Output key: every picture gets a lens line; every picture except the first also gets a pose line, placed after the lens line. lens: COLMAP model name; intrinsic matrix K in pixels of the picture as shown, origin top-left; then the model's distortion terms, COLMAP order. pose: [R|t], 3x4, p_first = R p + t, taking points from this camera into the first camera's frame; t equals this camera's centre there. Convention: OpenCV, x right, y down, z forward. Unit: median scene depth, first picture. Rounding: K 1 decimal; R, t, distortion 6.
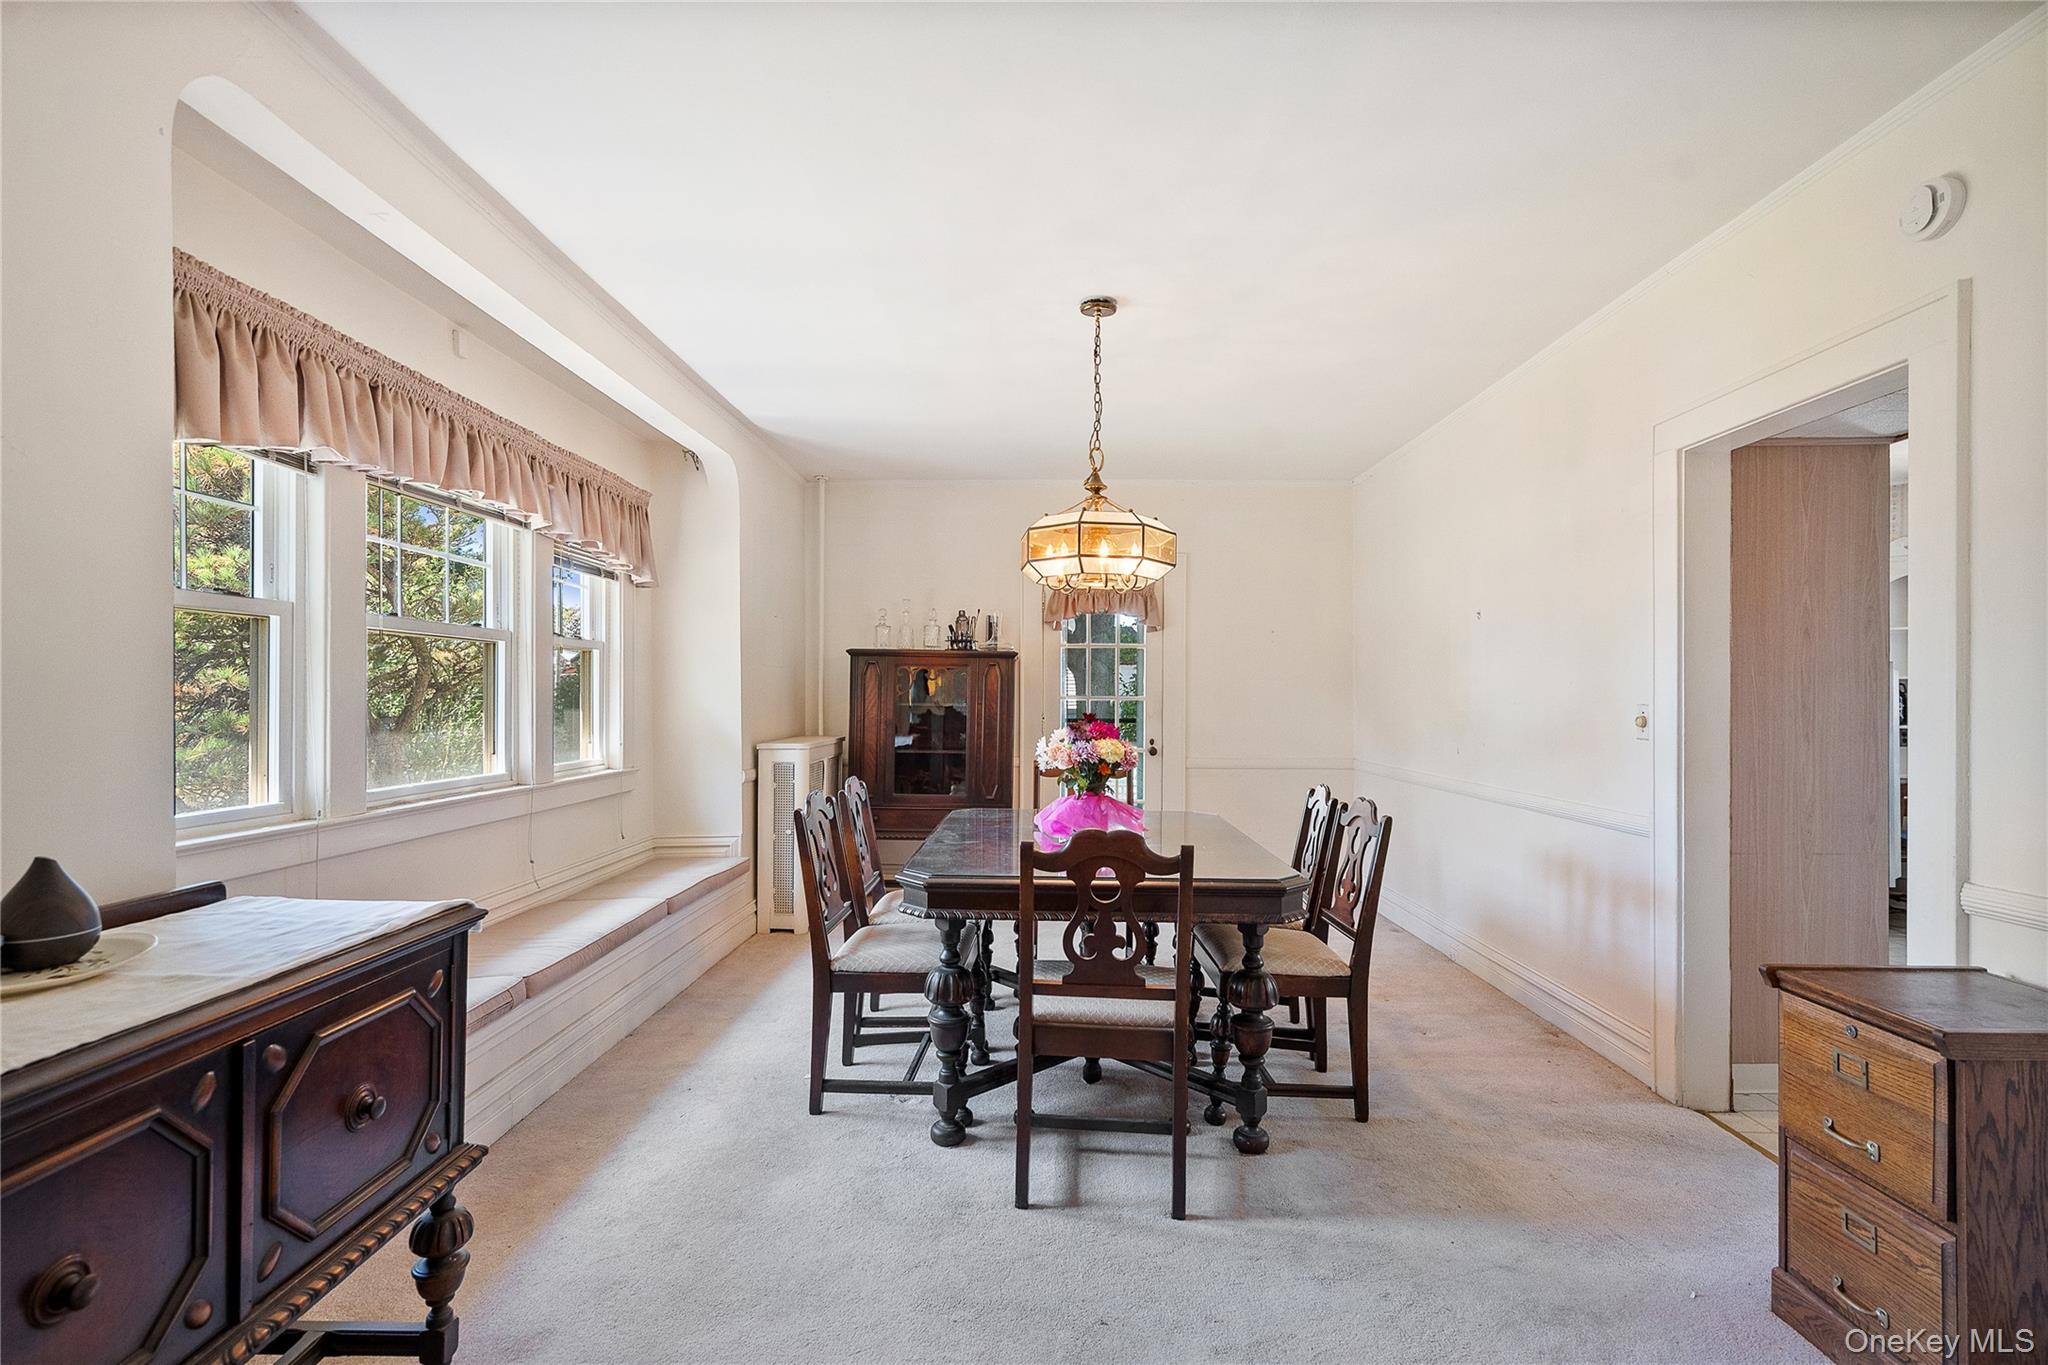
lens RADIAL K [[949.1, 0, 1025.8], [0, 949.1, 707.5], [0, 0, 1]] dist [-0.001679, -0.000074]
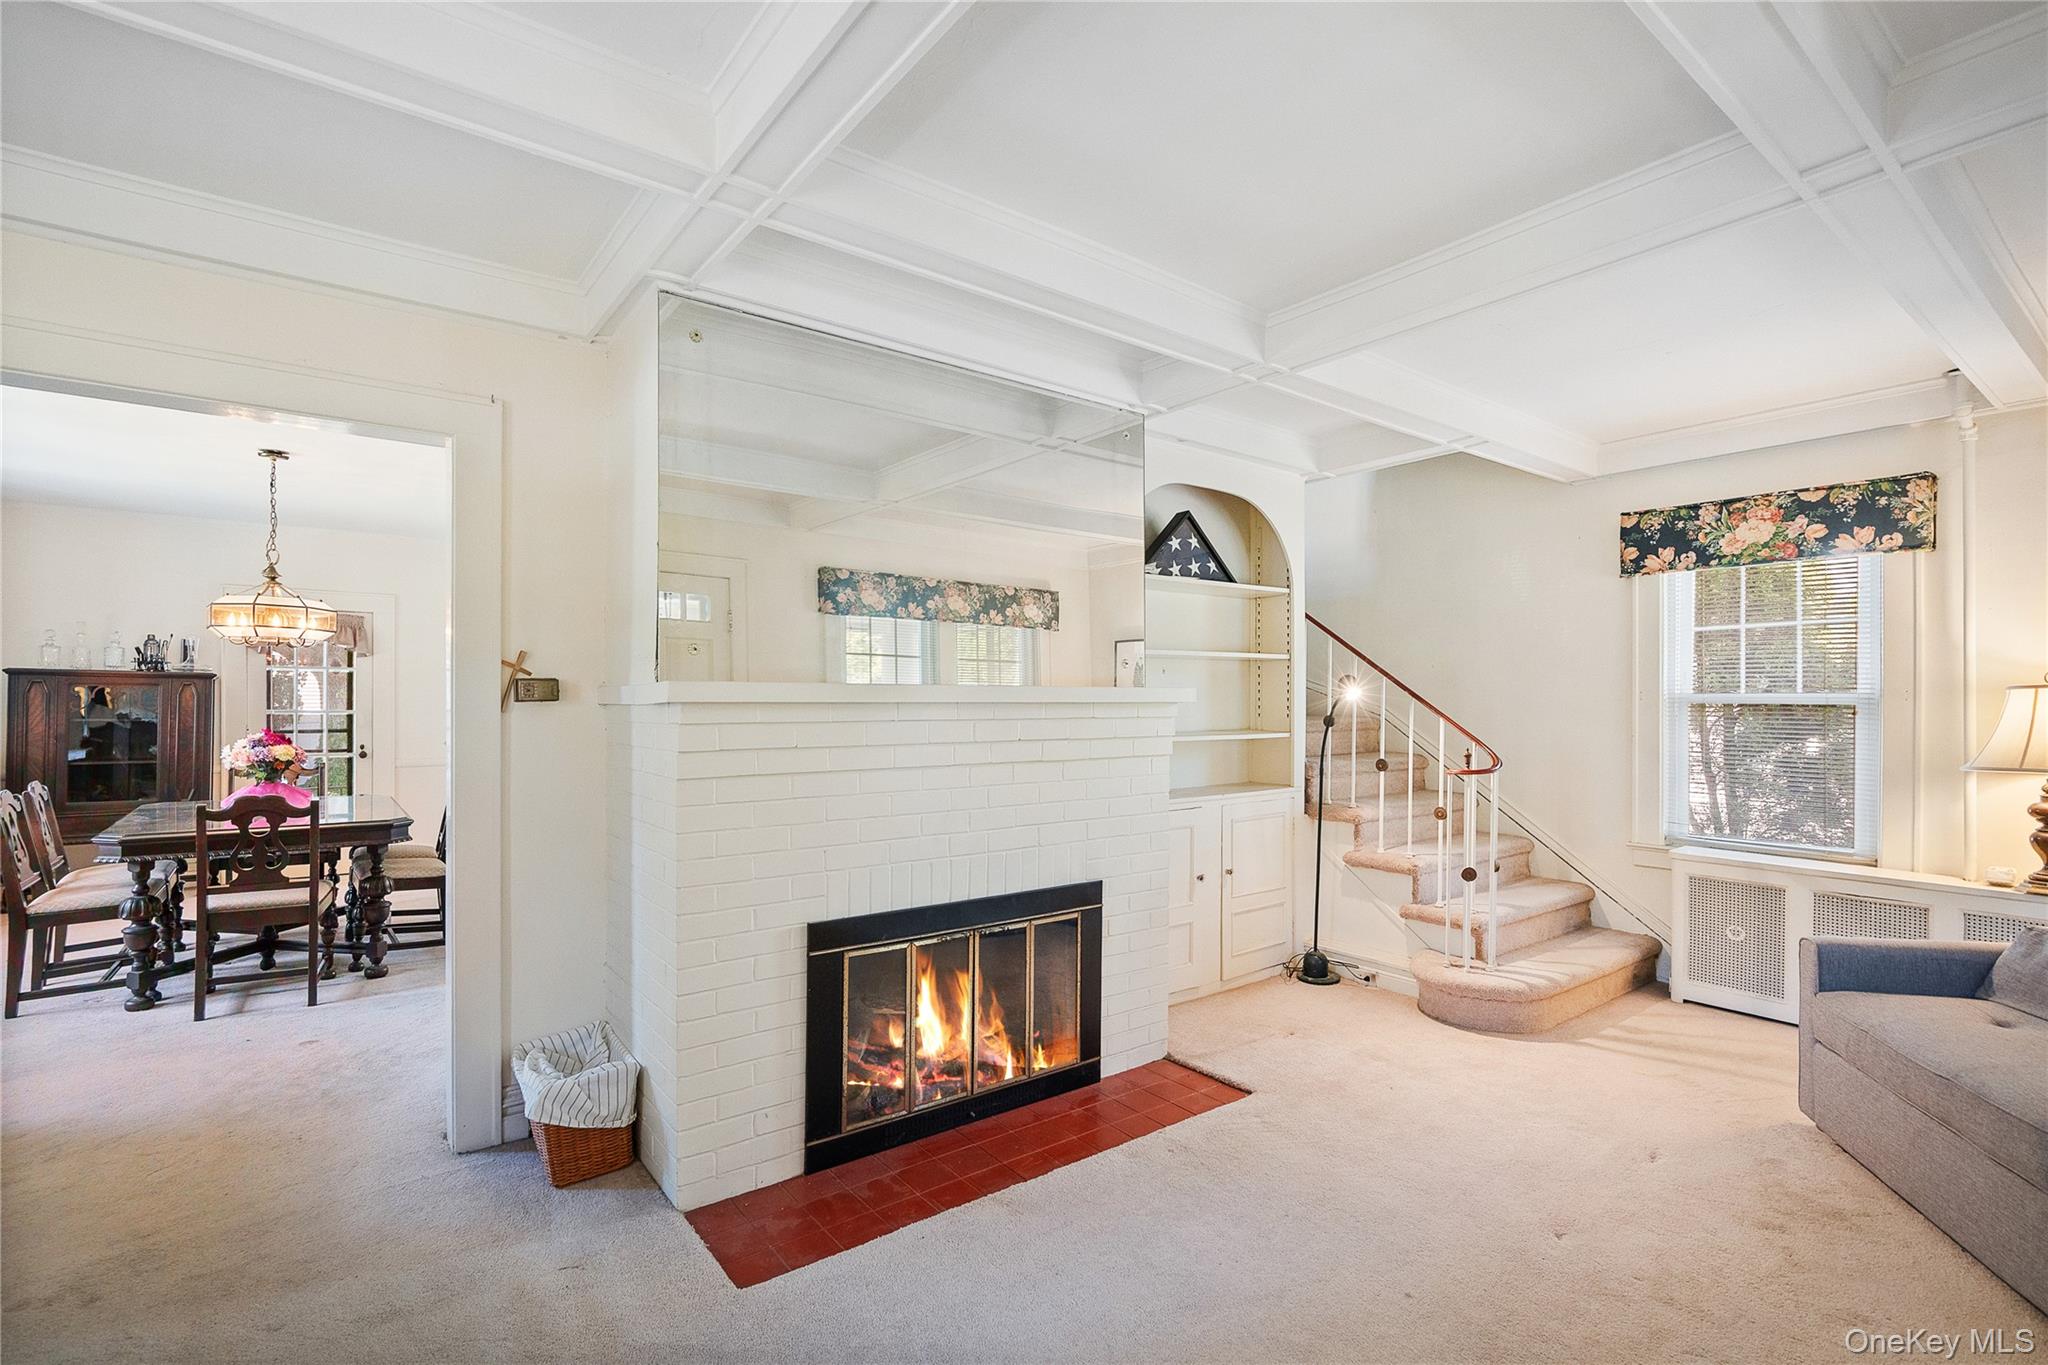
lens RADIAL K [[954.7, 0, 1016.8], [0, 954.7, 701.3], [0, 0, 1]] dist [0.003938, 0.000869]
pose [[0.786565, -0.005033, 0.617488, 0.068312], [0.008682, 0.999958, -0.002908, -0.022707], [-0.617447, 0.007648, 0.786575, -0.949640]]
